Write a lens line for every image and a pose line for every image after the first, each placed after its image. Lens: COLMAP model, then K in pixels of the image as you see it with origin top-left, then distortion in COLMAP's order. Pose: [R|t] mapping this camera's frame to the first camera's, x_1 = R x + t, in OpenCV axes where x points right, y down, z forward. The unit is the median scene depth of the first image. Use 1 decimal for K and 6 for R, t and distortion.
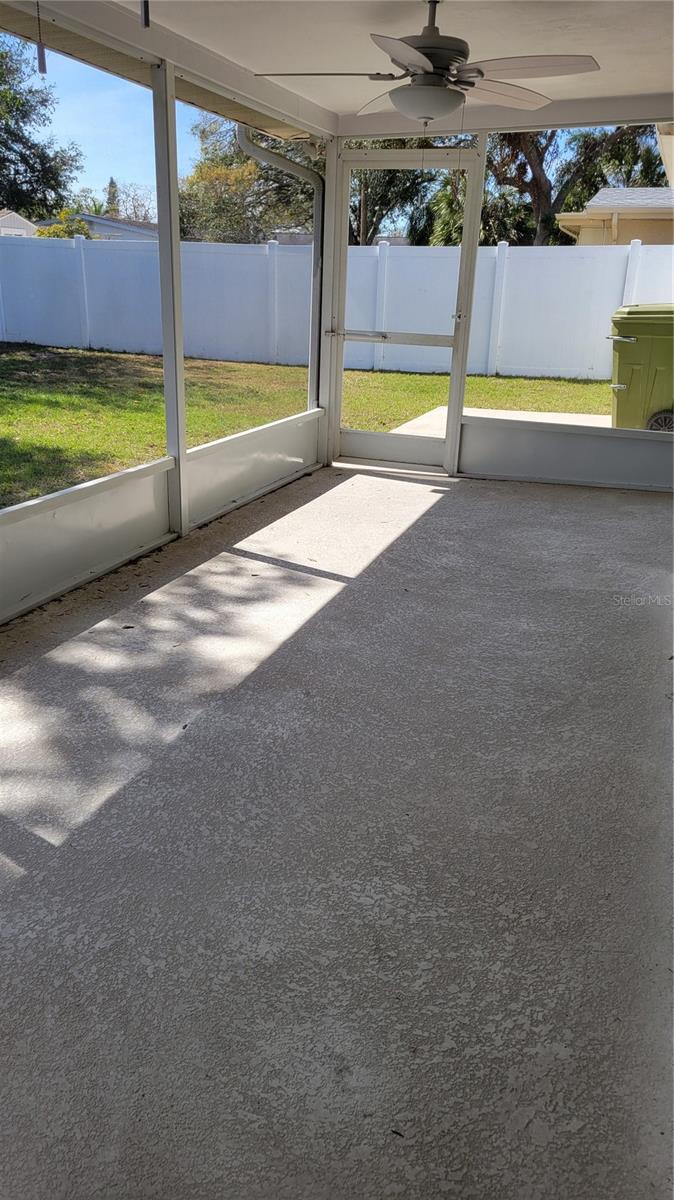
lens RADIAL K [[902.1, 0, 337.1], [0, 902.1, 605.6], [0, 0, 1]] dist [0.102104, -0.127731]
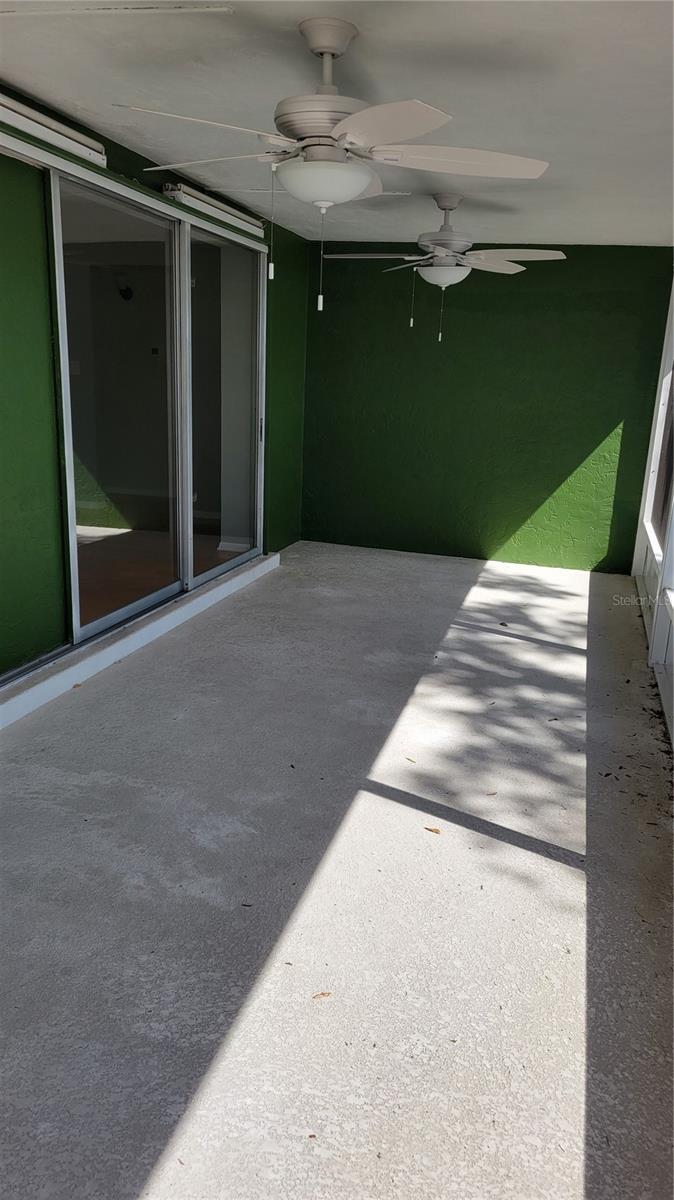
lens RADIAL K [[902.1, 0, 337.1], [0, 902.1, 605.6], [0, 0, 1]] dist [0.102104, -0.127731]
pose [[-0.993236, -0.064650, -0.096454, 0.133404], [-0.108040, 0.818919, 0.563648, -0.636956], [0.042548, 0.570256, -0.820364, 1.706839]]
